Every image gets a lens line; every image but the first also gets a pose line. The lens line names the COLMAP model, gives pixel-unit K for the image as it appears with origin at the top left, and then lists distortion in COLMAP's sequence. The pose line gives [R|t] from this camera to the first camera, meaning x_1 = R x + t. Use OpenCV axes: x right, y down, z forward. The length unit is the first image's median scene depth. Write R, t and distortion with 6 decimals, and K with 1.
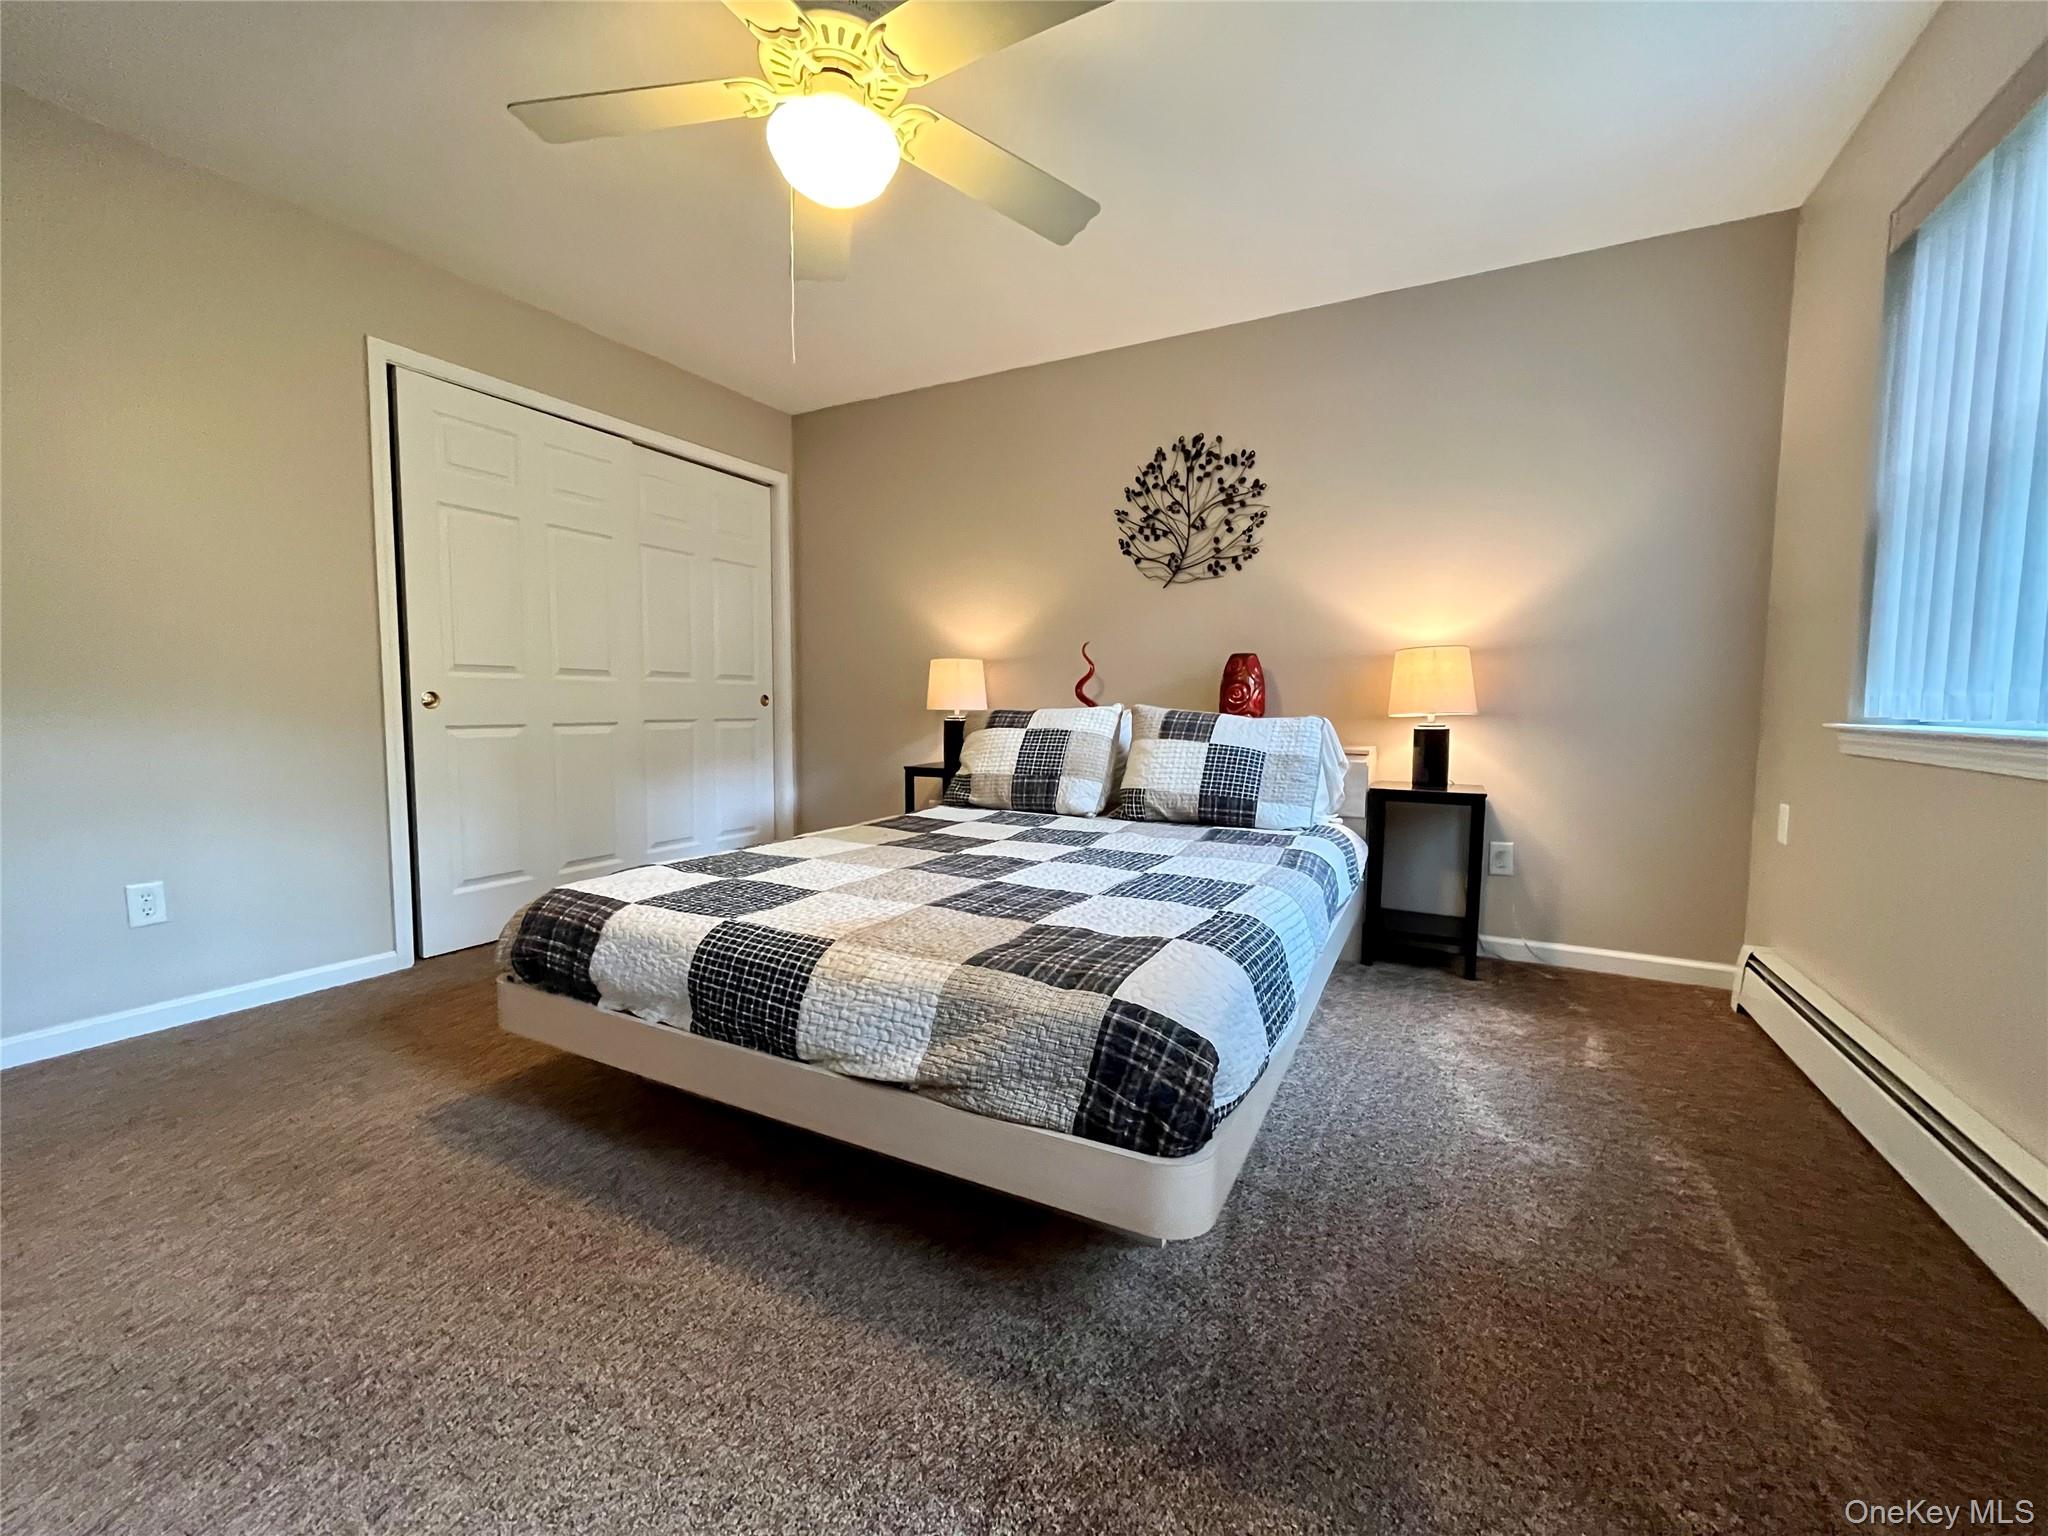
lens RADIAL K [[828.2, 0, 1021.5], [0, 828.2, 767.0], [0, 0, 1]] dist [-0.003335, 0.000004]
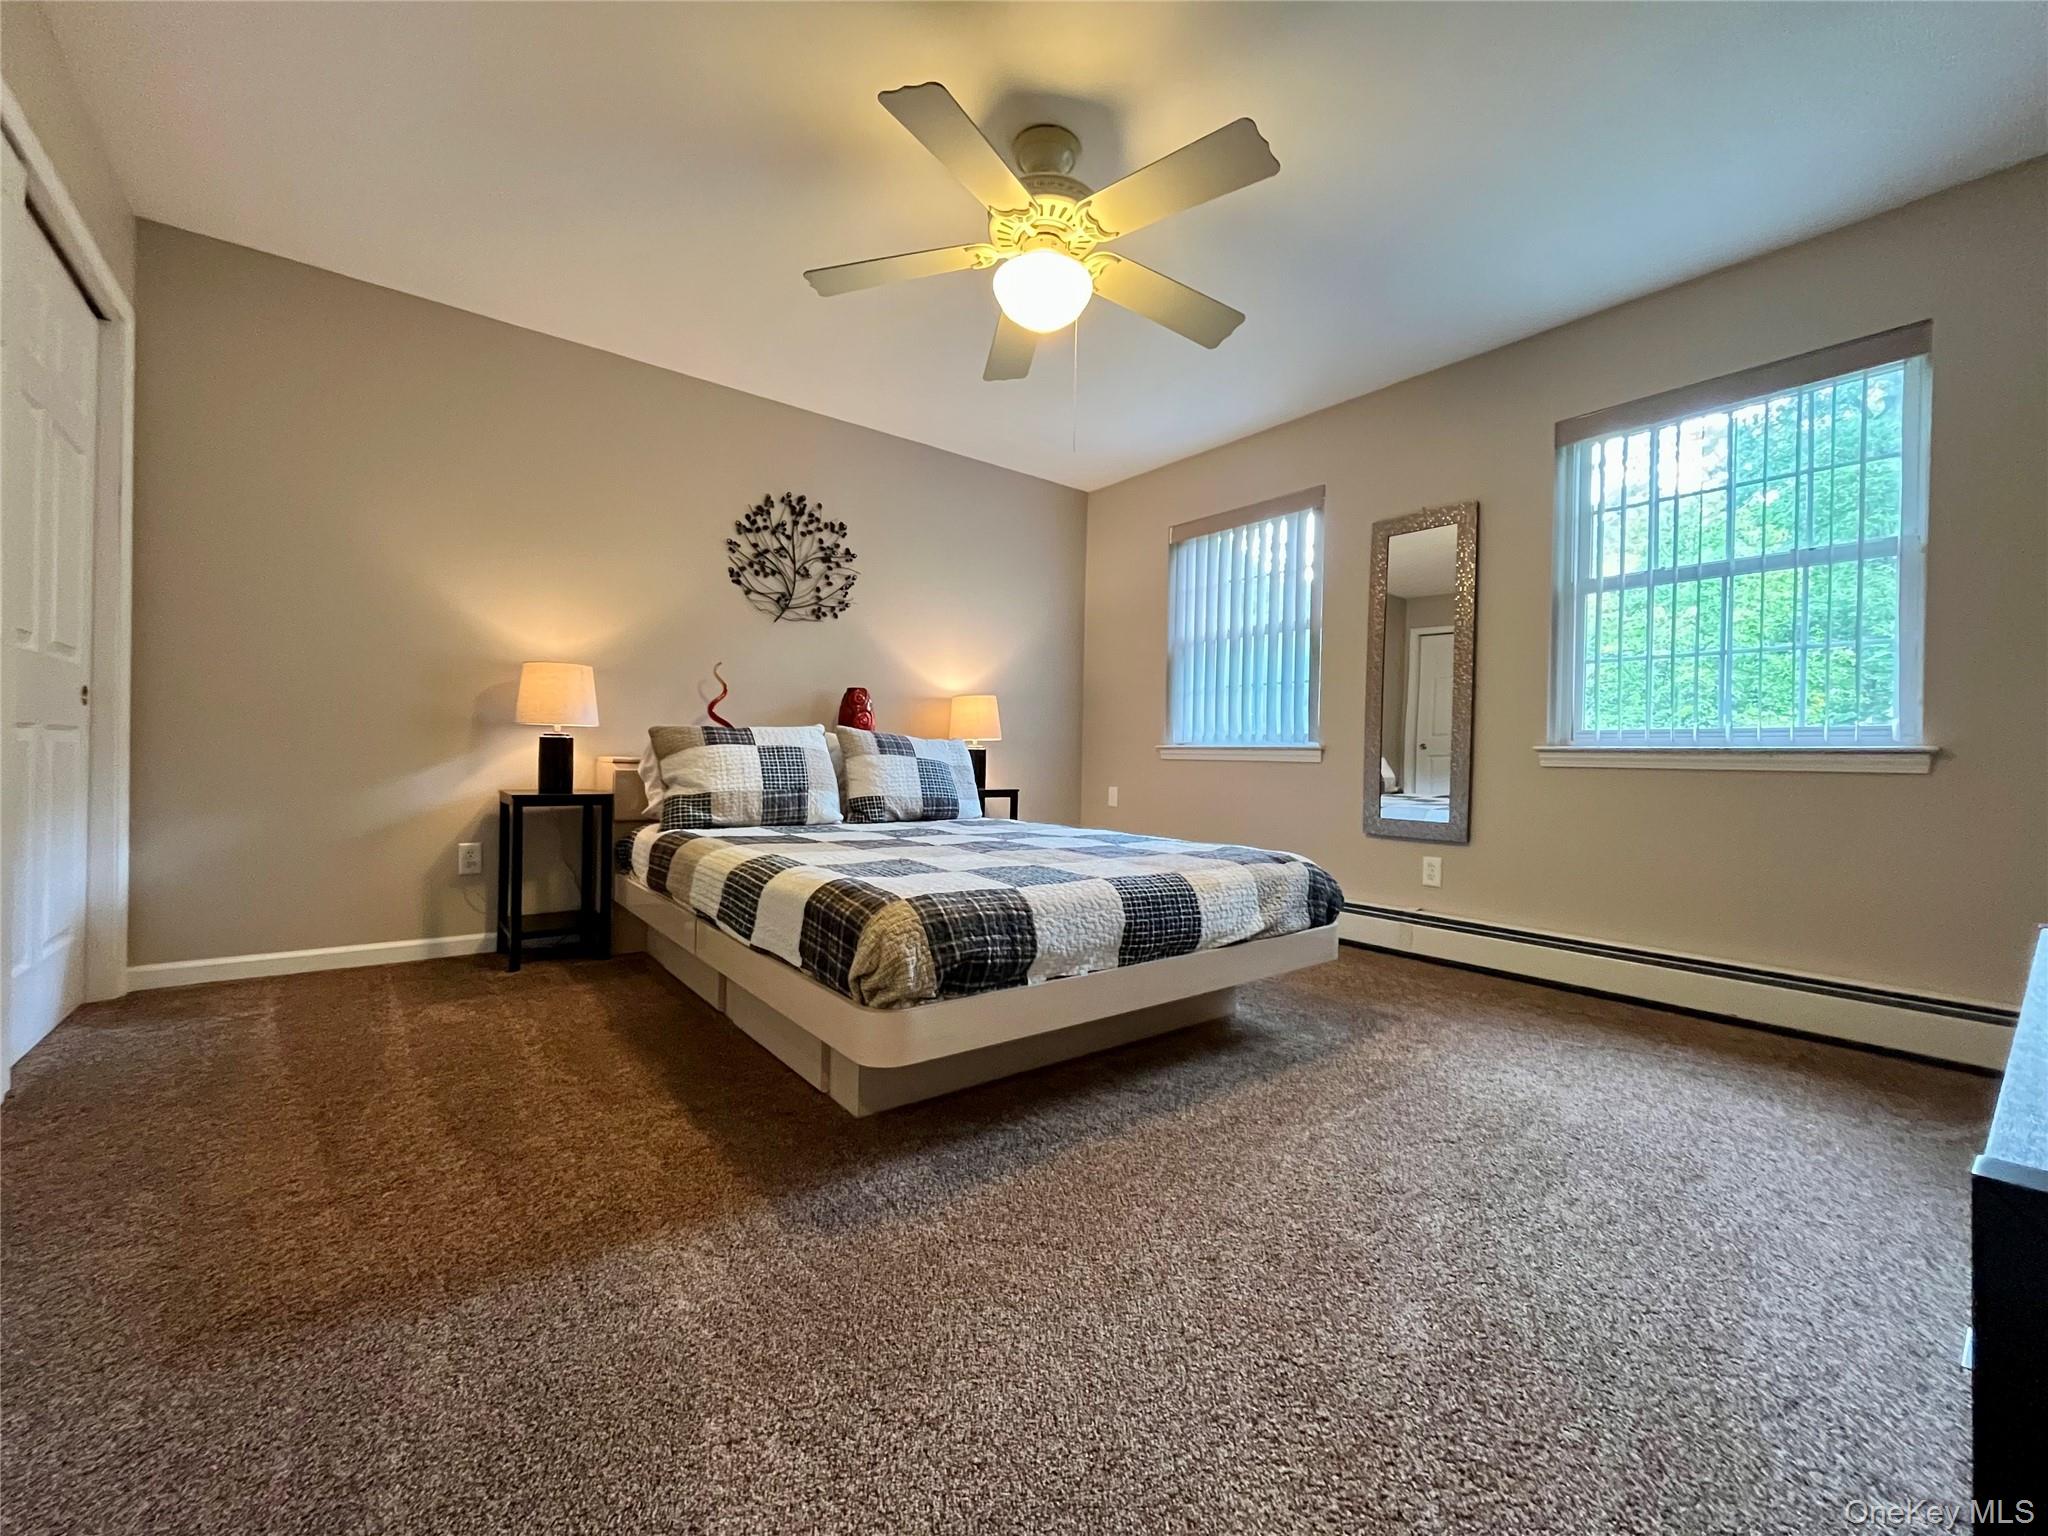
lens RADIAL K [[828.2, 0, 1022.5], [0, 828.2, 765.2], [0, 0, 1]] dist [-0.003335, 0.000004]
pose [[0.408025, -0.004696, 0.912959, -0.721660], [0.052188, 0.998472, -0.018189, 0.012115], [-0.911478, 0.055067, 0.407646, 0.268414]]
